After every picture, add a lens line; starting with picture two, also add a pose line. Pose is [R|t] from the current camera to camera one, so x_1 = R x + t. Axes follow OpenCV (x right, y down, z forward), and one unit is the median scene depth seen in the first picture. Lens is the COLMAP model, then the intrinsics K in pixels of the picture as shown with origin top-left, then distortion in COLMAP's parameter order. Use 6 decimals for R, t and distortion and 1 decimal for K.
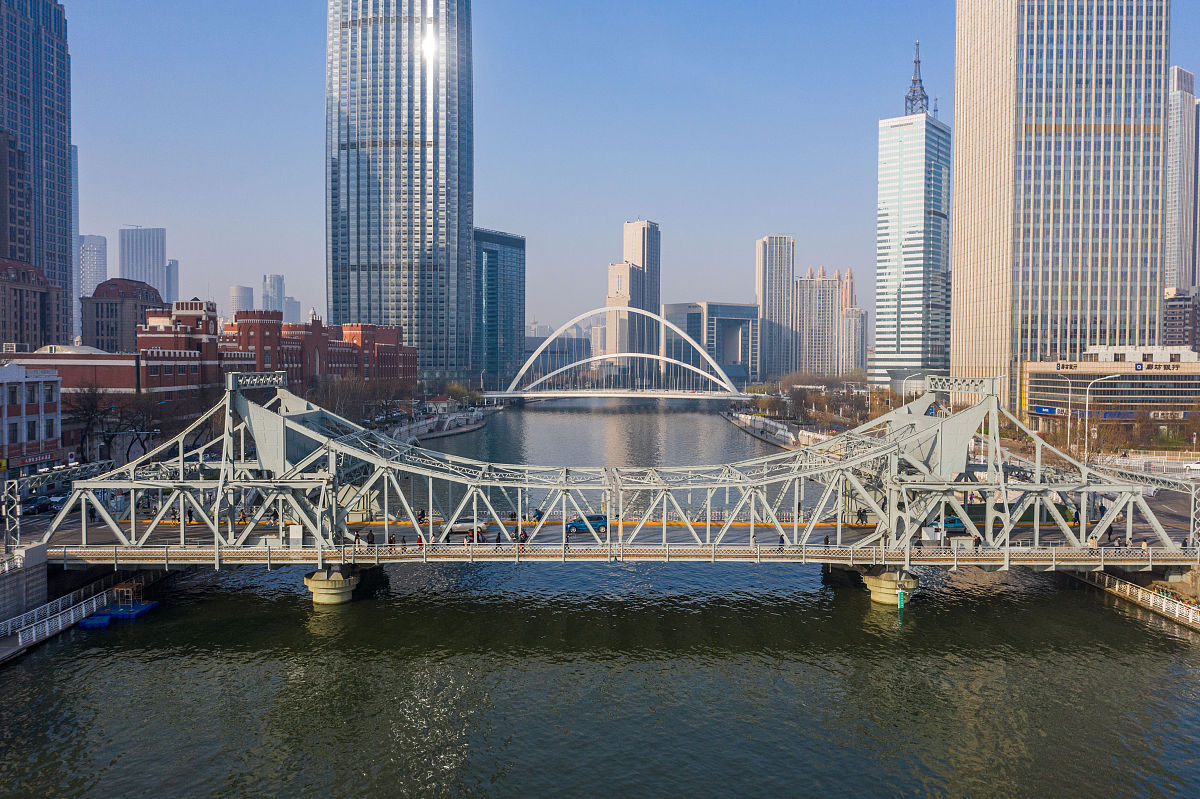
lens RADIAL K [[942.1, 0, 596.6], [0, 942.1, 399.2], [0, 0, 1]] dist [-0.021604, 0.008927]
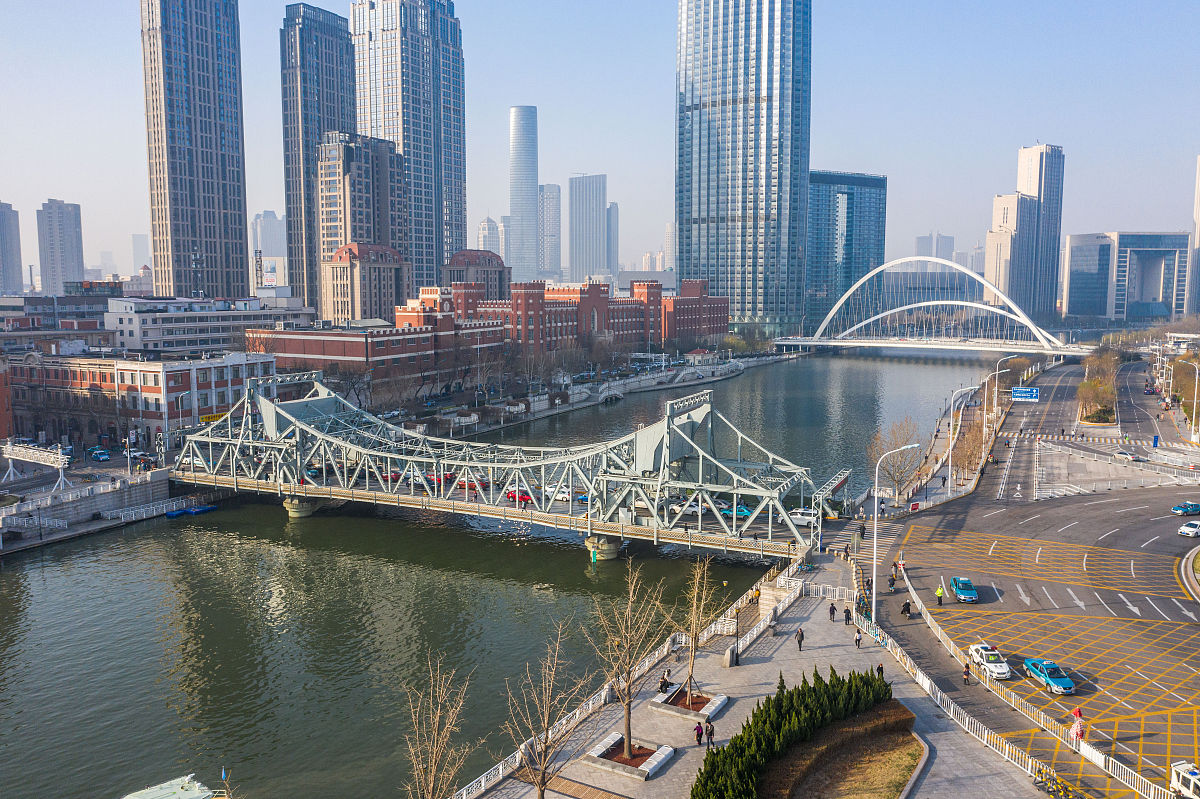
lens RADIAL K [[942.1, 0, 596.6], [0, 942.1, 399.2], [0, 0, 1]] dist [-0.021604, 0.008927]
pose [[0.888317, 0.046741, -0.456845, 0.232908], [-0.010299, 0.996584, 0.081938, -0.033418], [0.459115, -0.068082, 0.885764, -0.057230]]
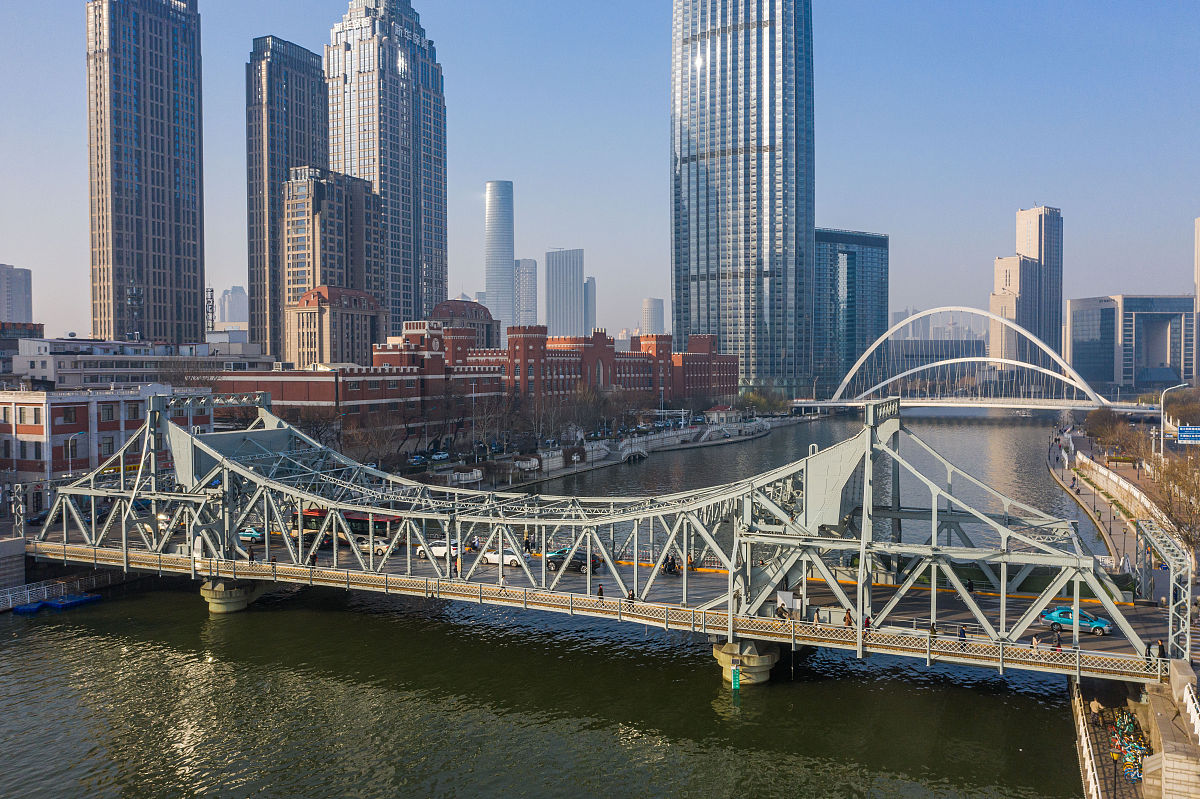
lens RADIAL K [[942.1, 0, 596.6], [0, 942.1, 399.2], [0, 0, 1]] dist [-0.021604, 0.008927]
pose [[0.902066, 0.002146, -0.431594, 0.136137], [-0.004476, 0.999980, -0.004384, -0.005177], [0.431576, 0.005886, 0.902058, 0.053704]]
